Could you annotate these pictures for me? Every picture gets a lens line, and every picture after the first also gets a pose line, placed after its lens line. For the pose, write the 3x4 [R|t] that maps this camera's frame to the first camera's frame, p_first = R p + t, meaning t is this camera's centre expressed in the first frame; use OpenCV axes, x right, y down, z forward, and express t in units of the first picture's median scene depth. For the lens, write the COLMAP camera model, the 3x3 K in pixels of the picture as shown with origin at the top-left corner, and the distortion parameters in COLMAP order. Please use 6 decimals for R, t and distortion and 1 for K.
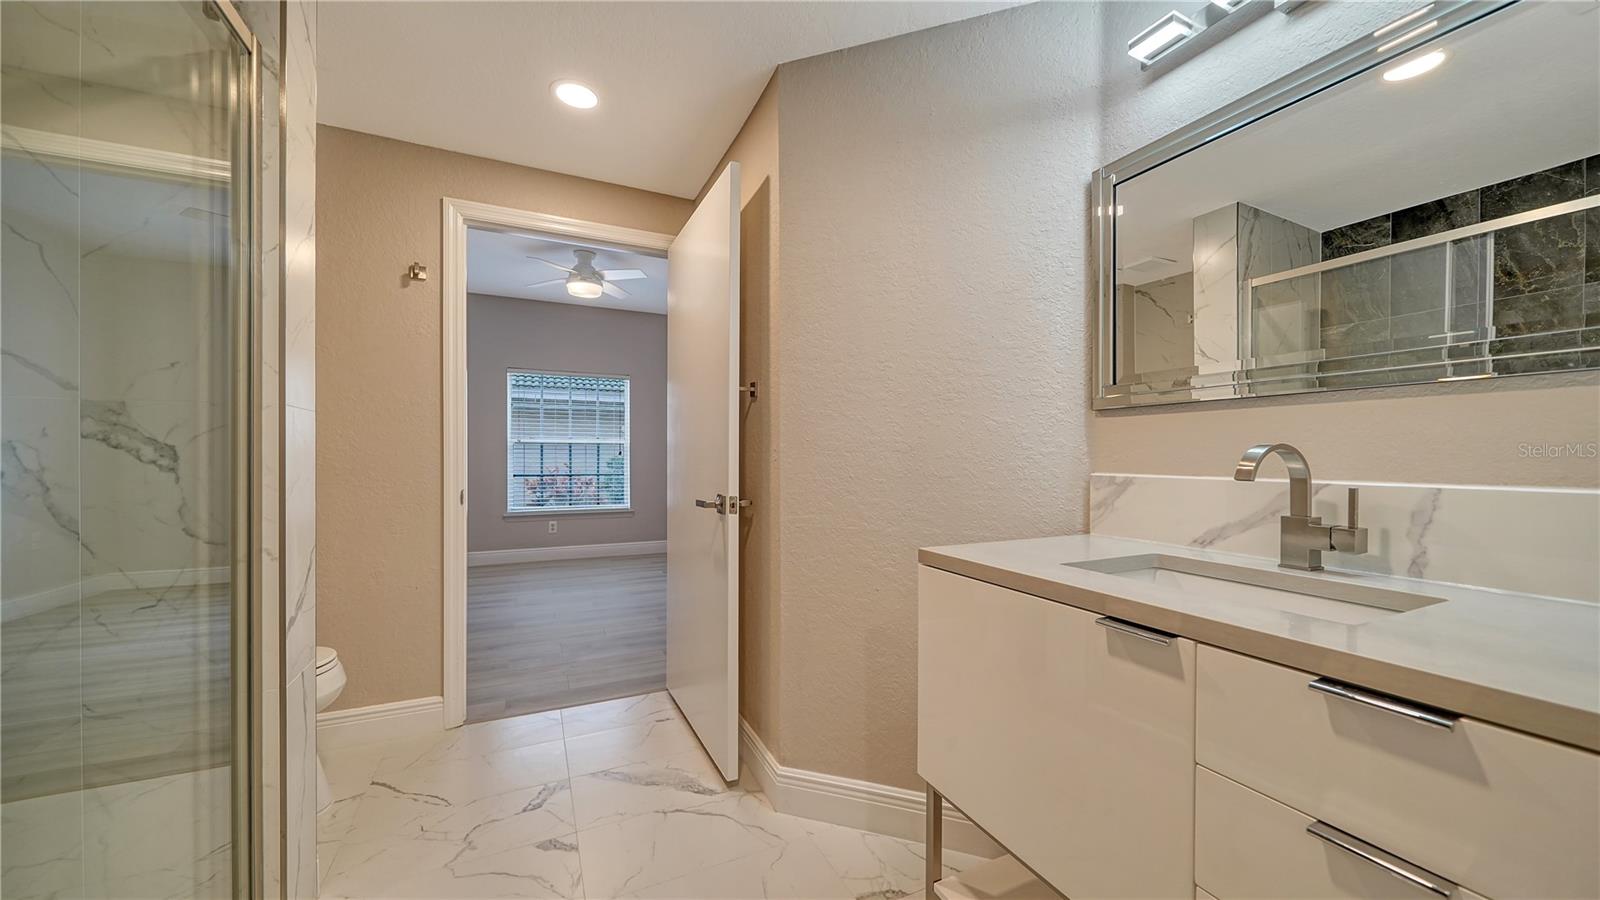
lens RADIAL K [[556.7, 0, 797.5], [0, 556.7, 454.6], [0, 0, 1]] dist [-0.001377, -0.000013]
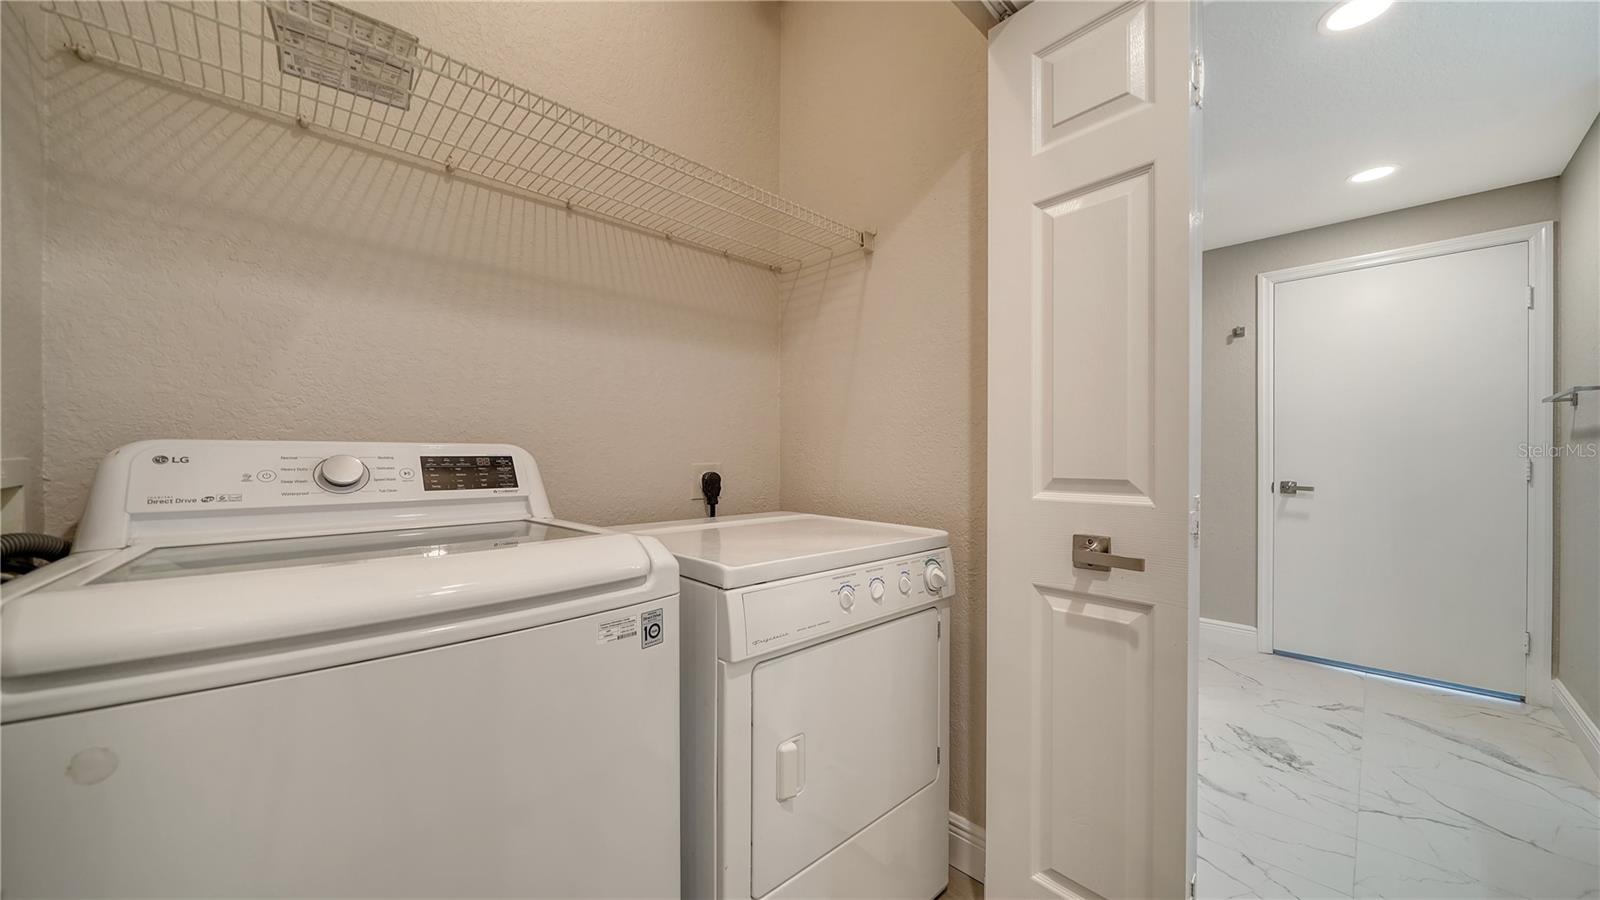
lens RADIAL K [[556.7, 0, 797.5], [0, 556.7, 454.6], [0, 0, 1]] dist [-0.001377, -0.000013]
pose [[0.306892, -0.002208, -0.951742, 0.555304], [-0.003503, 0.999988, -0.003449, 0.002421], [0.951738, 0.004392, 0.306880, -0.870579]]
